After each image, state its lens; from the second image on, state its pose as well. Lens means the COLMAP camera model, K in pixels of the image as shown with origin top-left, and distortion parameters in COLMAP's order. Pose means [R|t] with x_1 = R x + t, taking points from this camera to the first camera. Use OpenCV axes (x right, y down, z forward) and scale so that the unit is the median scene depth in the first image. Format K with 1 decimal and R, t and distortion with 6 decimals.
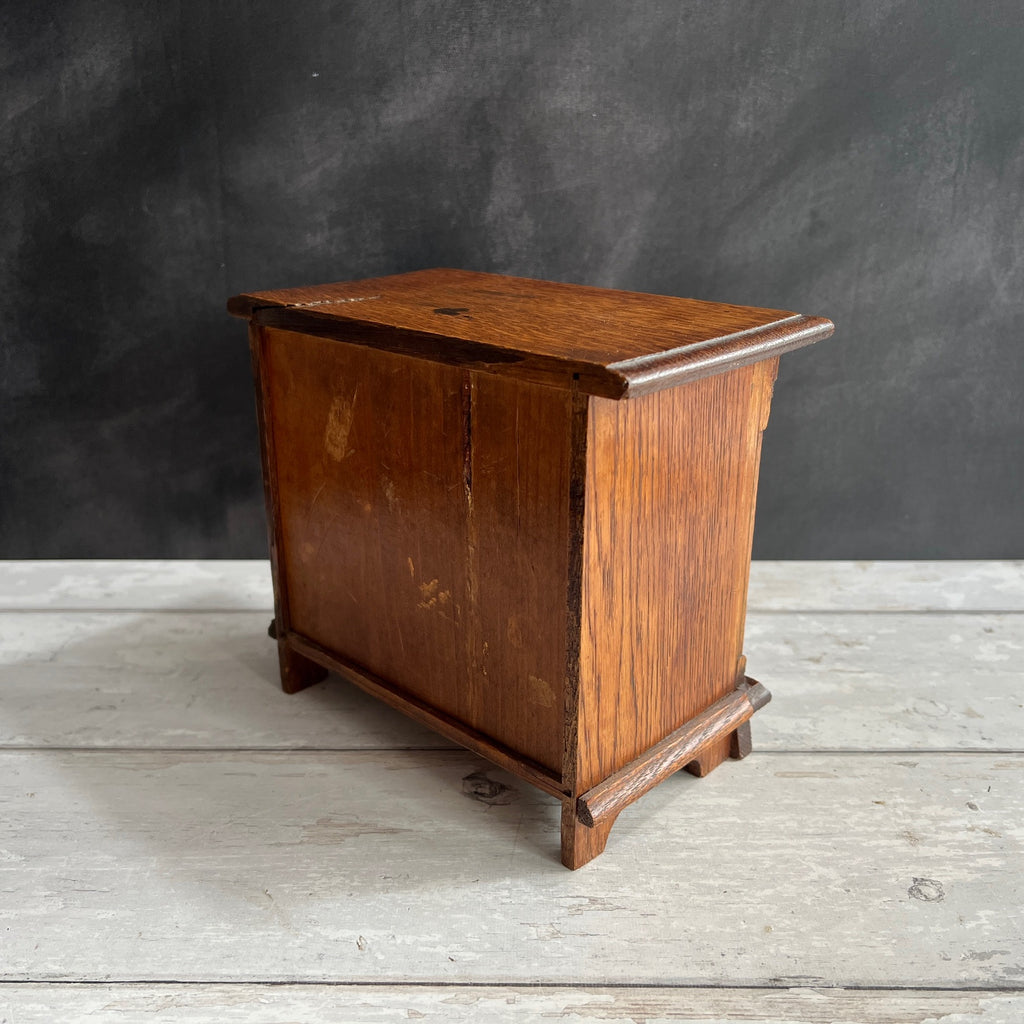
lens RADIAL K [[1048.0, 0, 512.0], [0, 1048.0, 504.4], [0, 0, 1]] dist [-0.001456, 0.000000]
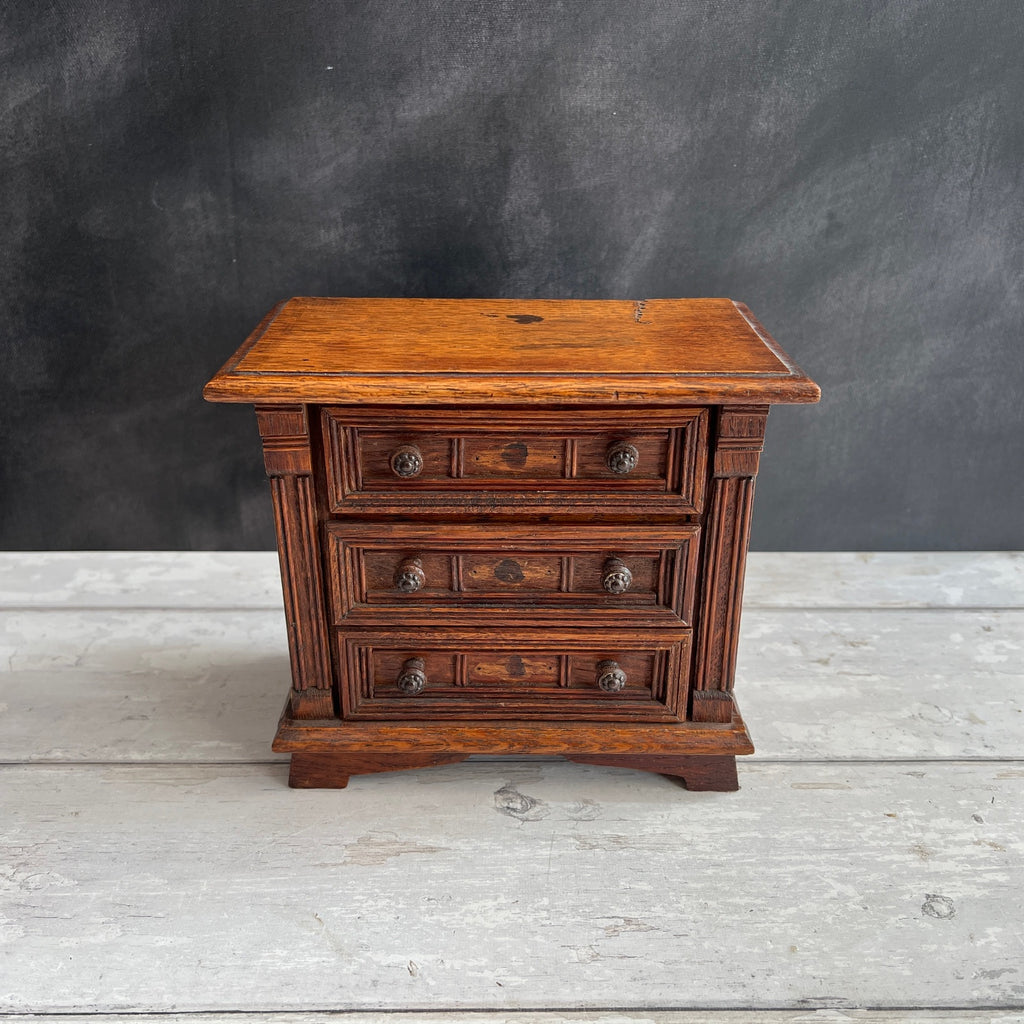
lens RADIAL K [[1048.0, 0, 515.1], [0, 1048.0, 511.6], [0, 0, 1]] dist [-0.001456, 0.000000]
pose [[0.999430, 0.000367, 0.033764, -0.052033], [-0.003259, 0.996322, 0.085624, -0.089253], [-0.033608, -0.085685, 0.995755, -0.010300]]
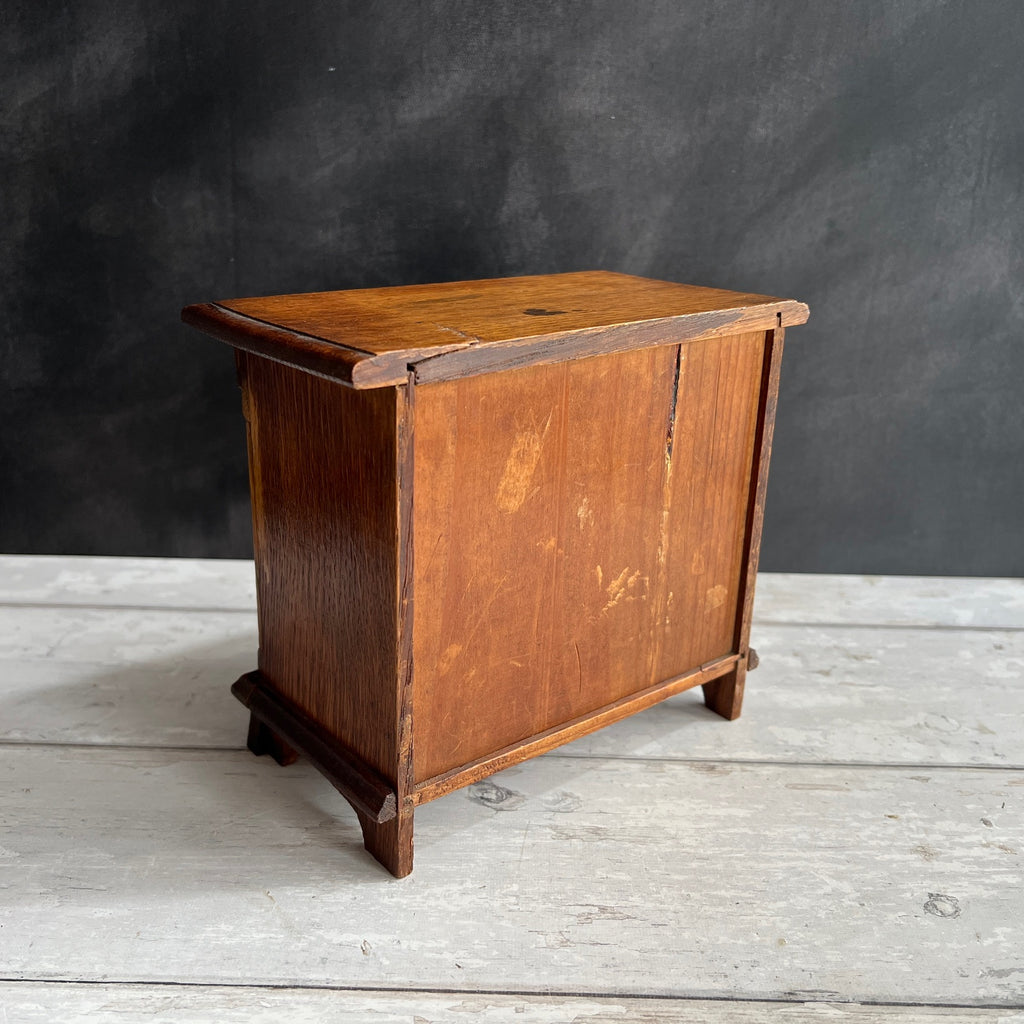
lens RADIAL K [[1048.0, 0, 512.2], [0, 1048.0, 513.5], [0, 0, 1]] dist [-0.001456, 0.000000]
pose [[0.999670, 0.024034, 0.009088, -0.017866], [-0.023973, 0.999689, -0.006815, 0.012553], [-0.009249, 0.006595, 0.999935, 0.014678]]
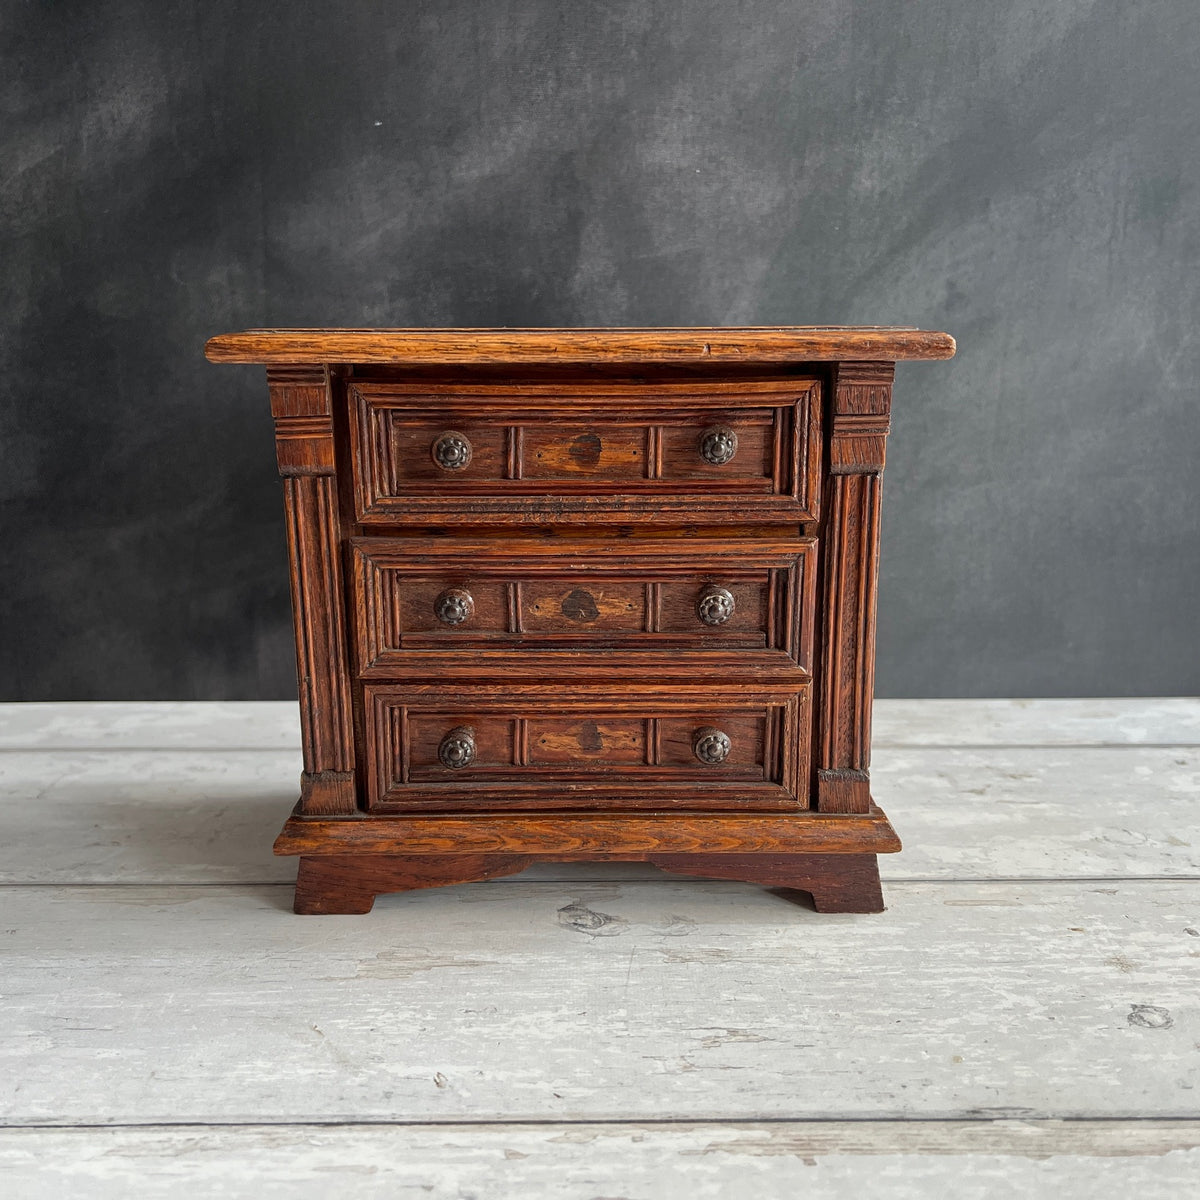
lens RADIAL K [[1228.1, 0, 597.1], [0, 1228.1, 608.9], [0, 0, 1]] dist [-0.001456, 0.000000]
pose [[0.999688, -0.001002, 0.024977, -0.033971], [0.004082, 0.992328, -0.123568, 0.126458], [-0.024661, 0.123631, 0.992022, 0.034255]]
